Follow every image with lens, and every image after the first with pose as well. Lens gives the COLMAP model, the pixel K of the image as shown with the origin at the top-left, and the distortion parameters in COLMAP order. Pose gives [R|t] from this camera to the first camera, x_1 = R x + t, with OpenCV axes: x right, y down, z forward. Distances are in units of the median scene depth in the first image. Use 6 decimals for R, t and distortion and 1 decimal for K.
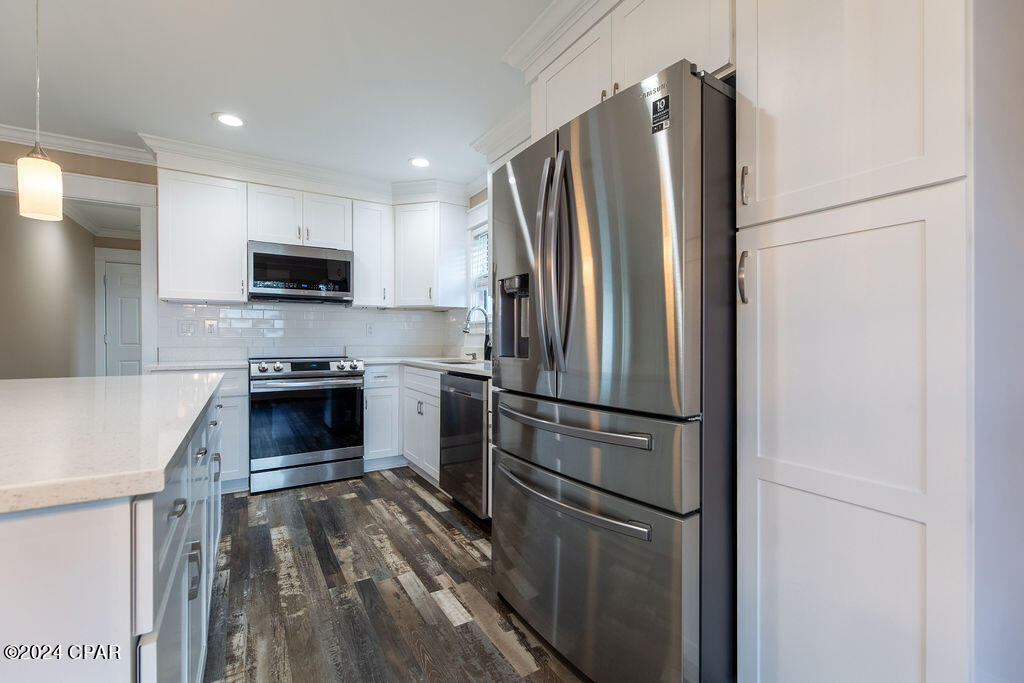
lens RADIAL K [[448.5, 0, 538.0], [0, 448.5, 341.2], [0, 0, 1]] dist [-0.001963, -0.000278]
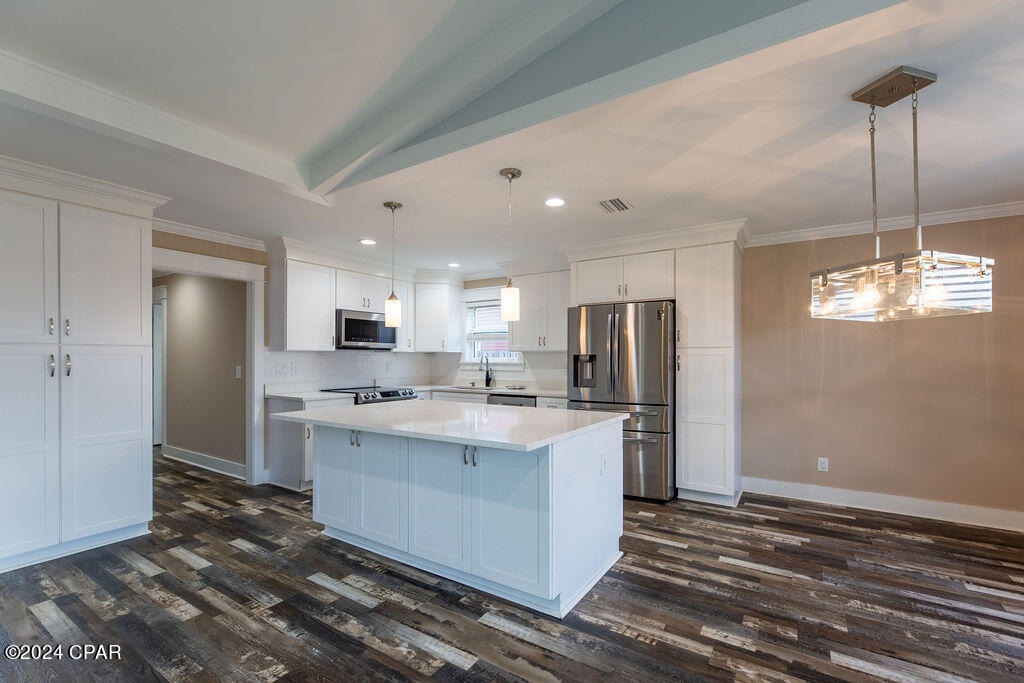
lens RADIAL K [[430.8, 0, 526.5], [0, 430.8, 361.2], [0, 0, 1]] dist [-0.000402, -0.000073]
pose [[0.912843, -0.005816, 0.408269, -0.884993], [0.004447, 0.999981, 0.004301, -0.080538], [-0.408286, -0.002110, 0.912852, -0.692311]]
